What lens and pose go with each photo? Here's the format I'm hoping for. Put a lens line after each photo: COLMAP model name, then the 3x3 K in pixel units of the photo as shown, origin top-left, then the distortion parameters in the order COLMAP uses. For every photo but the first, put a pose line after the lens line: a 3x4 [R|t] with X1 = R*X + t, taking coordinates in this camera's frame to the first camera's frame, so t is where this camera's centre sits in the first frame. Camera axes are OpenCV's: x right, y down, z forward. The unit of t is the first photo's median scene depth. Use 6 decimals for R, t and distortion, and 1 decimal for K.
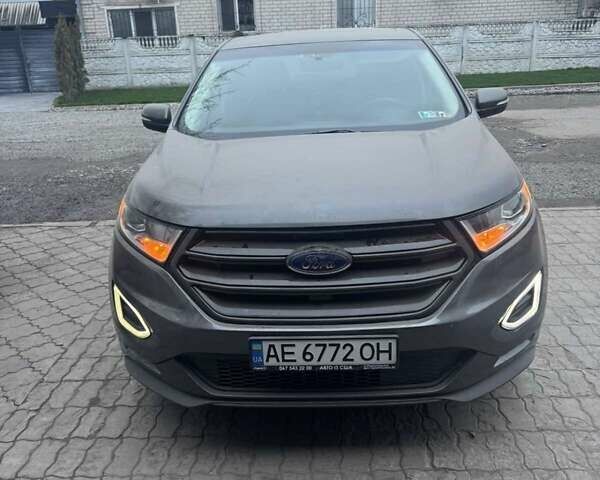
lens RADIAL K [[558.0, 0, 306.9], [0, 558.0, 240.9], [0, 0, 1]] dist [0.010004, 0.008150]
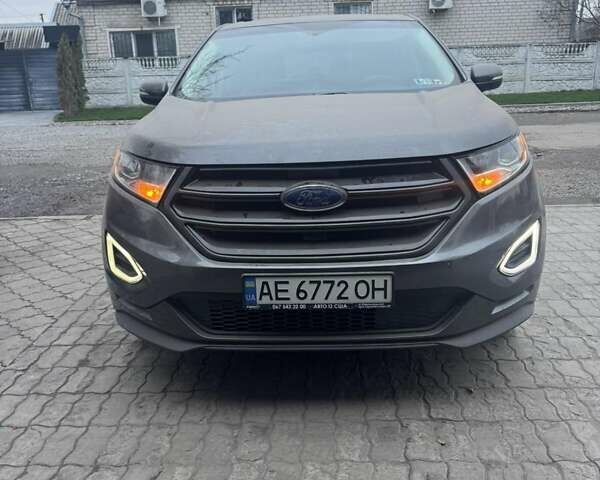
lens RADIAL K [[556.5, 0, 300.0], [0, 556.5, 240.0], [0, 0, 1]] dist [0.022856, -0.005147]
pose [[0.999949, 0.008811, -0.004974, 0.002180], [-0.009082, 0.998307, -0.057444, 0.137627], [0.004459, 0.057486, 0.998336, 0.014568]]
